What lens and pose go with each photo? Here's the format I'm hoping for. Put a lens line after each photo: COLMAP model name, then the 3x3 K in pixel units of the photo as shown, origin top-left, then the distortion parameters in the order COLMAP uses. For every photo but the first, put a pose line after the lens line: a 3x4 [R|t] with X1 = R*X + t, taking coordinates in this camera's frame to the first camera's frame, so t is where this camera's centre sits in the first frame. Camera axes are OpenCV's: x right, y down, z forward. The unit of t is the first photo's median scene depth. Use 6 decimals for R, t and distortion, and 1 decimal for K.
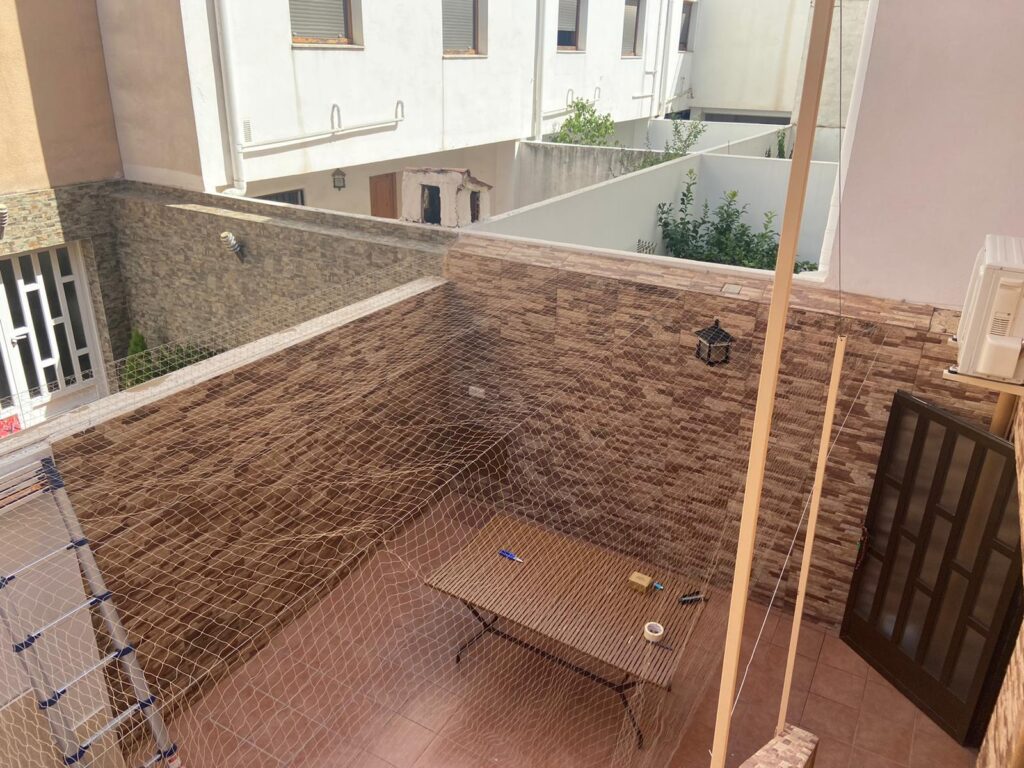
lens RADIAL K [[774.8, 0, 502.0], [0, 774.8, 363.8], [0, 0, 1]] dist [0.090601, -0.113277]
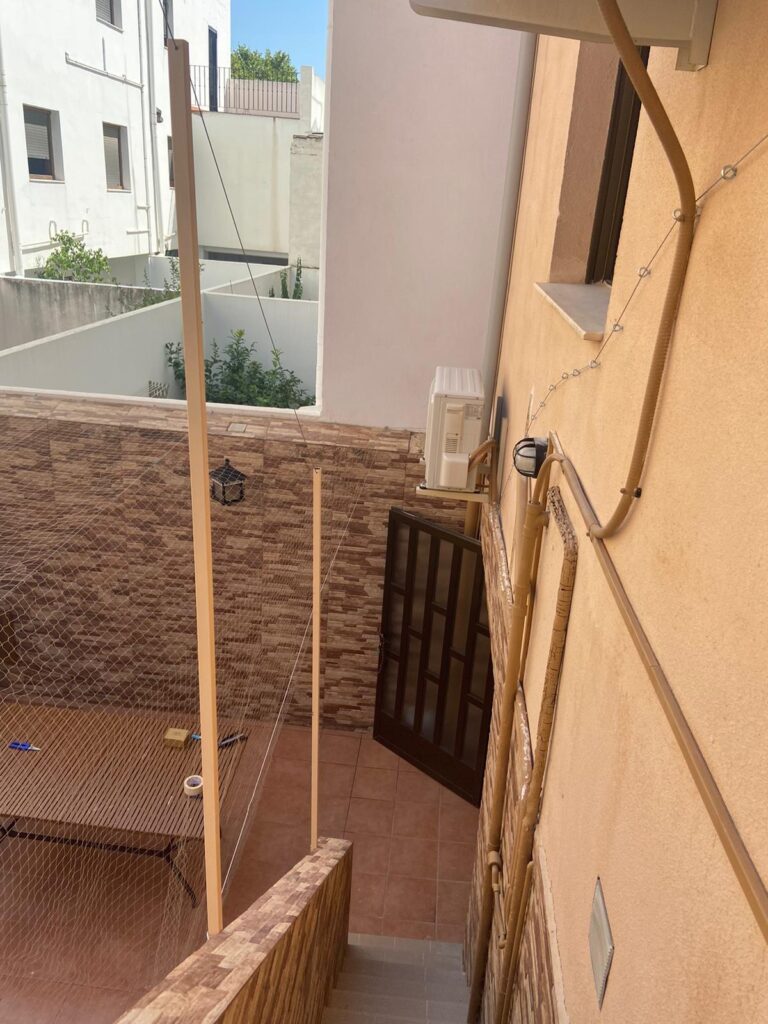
lens RADIAL K [[774.8, 0, 408.5], [0, 774.8, 496.2], [0, 0, 1]] dist [0.090601, -0.113277]
pose [[0.891101, -0.116133, 0.438694, 0.036955], [0.118793, 0.992686, 0.021489, -0.002865], [-0.437981, 0.032965, 0.898380, -0.002991]]
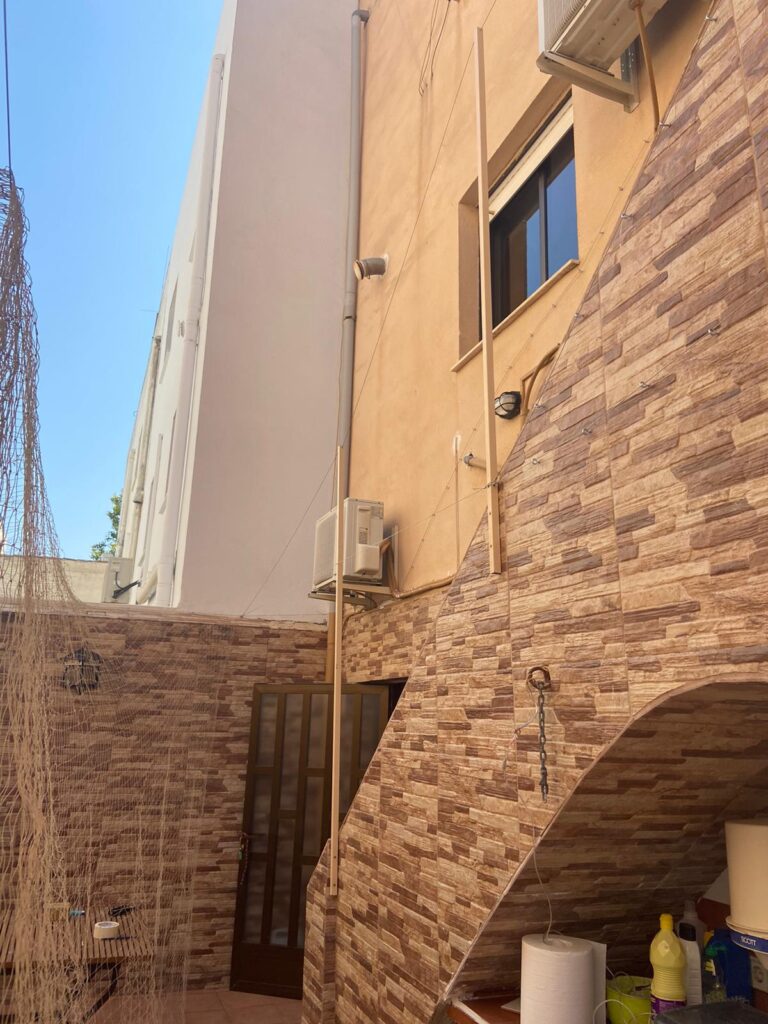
lens RADIAL K [[774.8, 0, 385.7], [0, 774.8, 509.0], [0, 0, 1]] dist [0.090601, -0.113277]
pose [[0.617750, 0.211616, 0.757366, -0.267001], [0.281428, 0.839828, -0.464205, 0.357768], [-0.734291, 0.499907, 0.459249, 0.179113]]
